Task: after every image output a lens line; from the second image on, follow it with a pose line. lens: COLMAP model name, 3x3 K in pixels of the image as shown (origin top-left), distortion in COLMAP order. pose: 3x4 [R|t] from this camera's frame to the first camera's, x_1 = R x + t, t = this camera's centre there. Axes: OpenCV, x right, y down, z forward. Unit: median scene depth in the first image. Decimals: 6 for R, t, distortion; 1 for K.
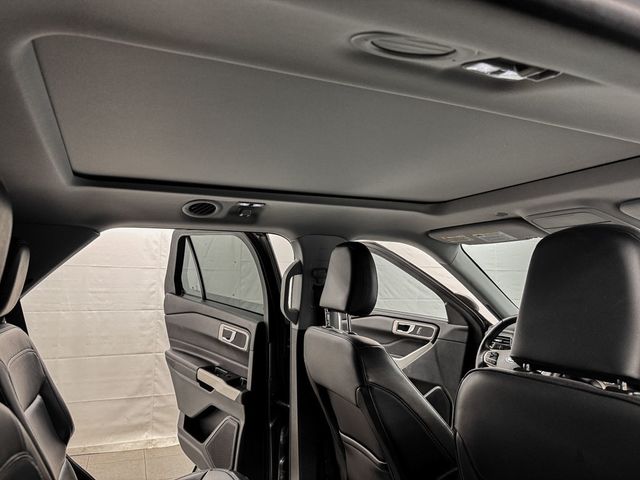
lens RADIAL K [[462.6, 0, 317.9], [0, 462.6, 242.1], [0, 0, 1]] dist [0.050337, -0.063850]
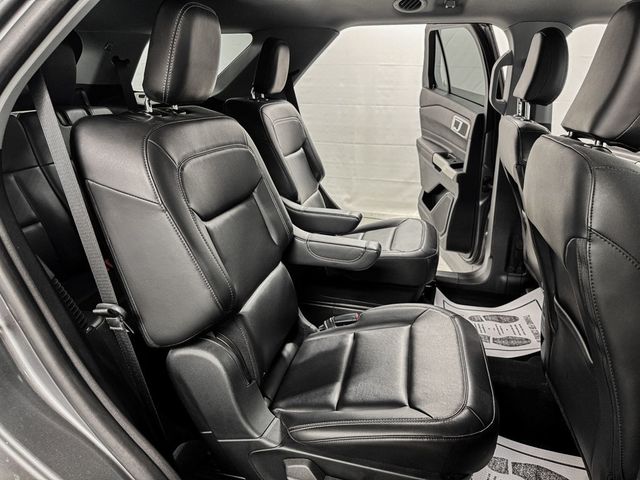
lens RADIAL K [[462.6, 0, 321.1], [0, 462.6, 237.0], [0, 0, 1]] dist [0.050337, -0.063850]
pose [[0.813922, 0.190380, -0.548896, 0.201335], [0.040272, 0.924024, 0.380207, 0.007917], [0.579577, -0.331563, 0.744417, -0.118510]]
